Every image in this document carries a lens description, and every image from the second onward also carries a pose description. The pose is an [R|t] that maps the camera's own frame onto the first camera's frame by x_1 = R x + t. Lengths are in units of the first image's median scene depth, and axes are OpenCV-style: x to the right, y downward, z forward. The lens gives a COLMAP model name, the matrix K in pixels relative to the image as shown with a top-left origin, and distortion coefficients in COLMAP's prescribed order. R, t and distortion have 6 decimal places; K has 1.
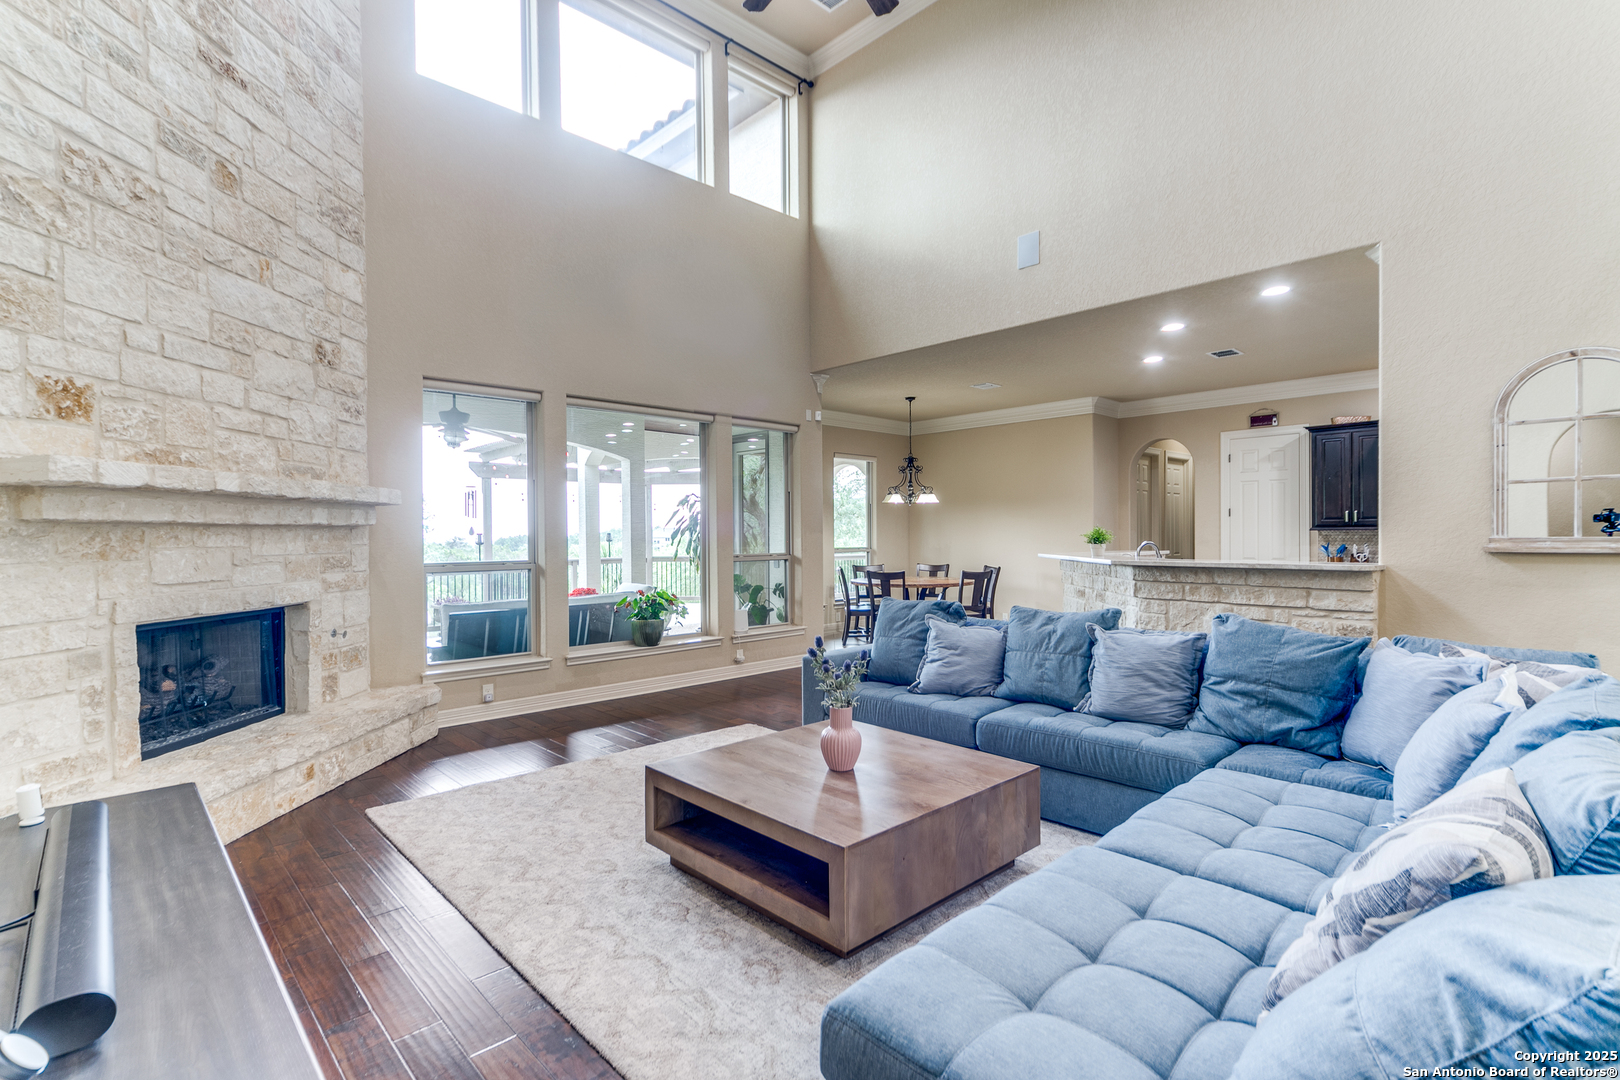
lens RADIAL K [[763.8, 0, 808.7], [0, 763.8, 539.6], [0, 0, 1]] dist [0.004422, -0.000671]
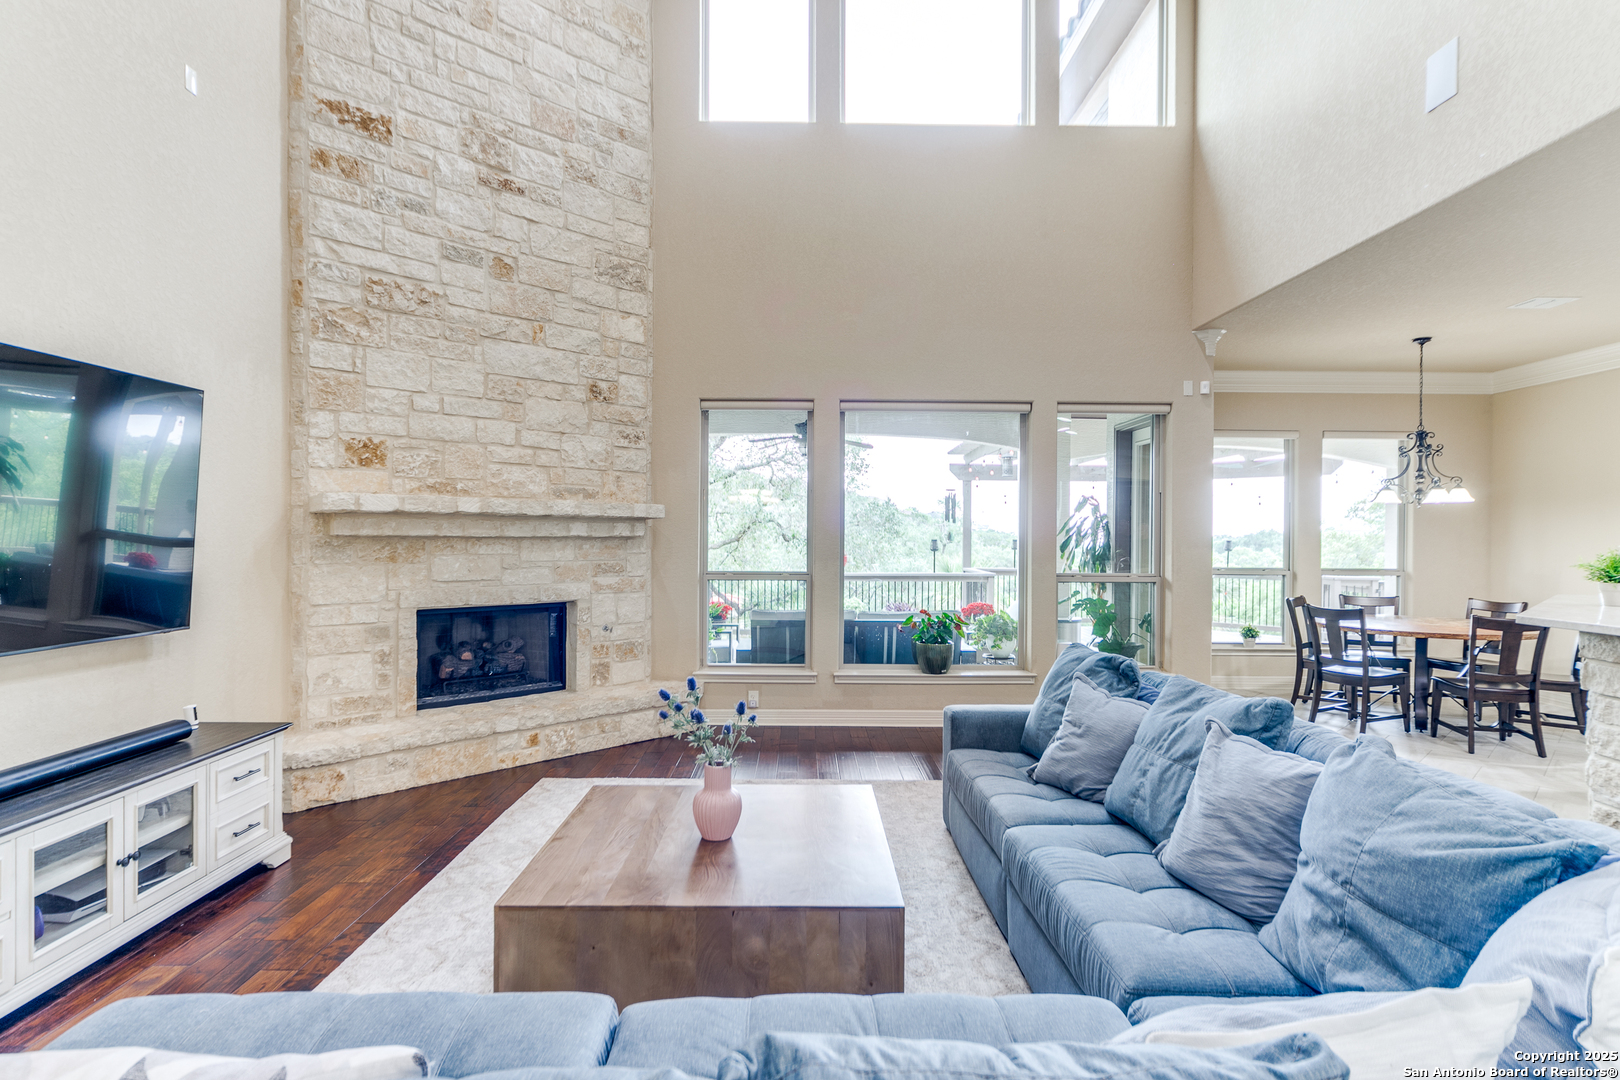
lens RADIAL K [[857.1, 0, 807.6], [0, 857.1, 538.5], [0, 0, 1]] dist [0.002808, 0.001175]
pose [[0.731868, 0.013357, -0.681316, 0.548273], [-0.015803, 0.999872, 0.002626, -0.025874], [0.681263, 0.008845, 0.731985, 0.266577]]
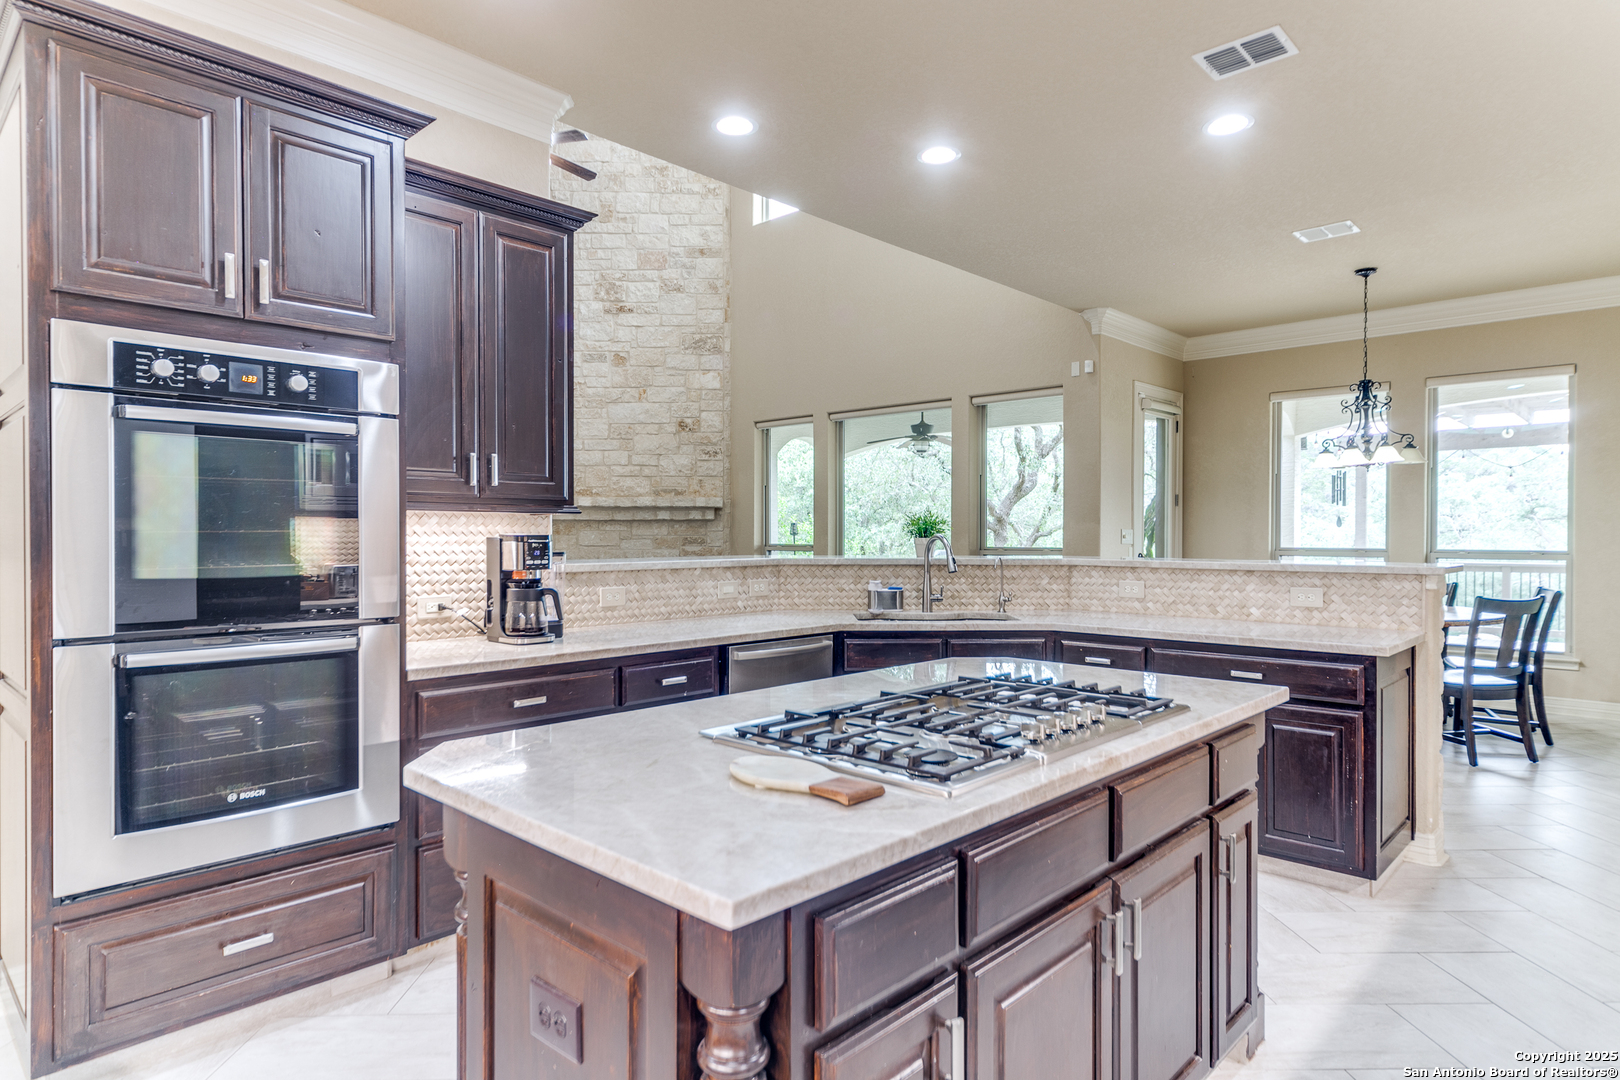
lens RADIAL K [[916.1, 0, 810.3], [0, 916.1, 533.1], [0, 0, 1]] dist [0.004420, 0.000788]
pose [[0.052905, 0.008727, -0.998561, 1.672105], [-0.006409, 0.999944, 0.008400, -0.007502], [0.998579, 0.005955, 0.052958, 1.265895]]
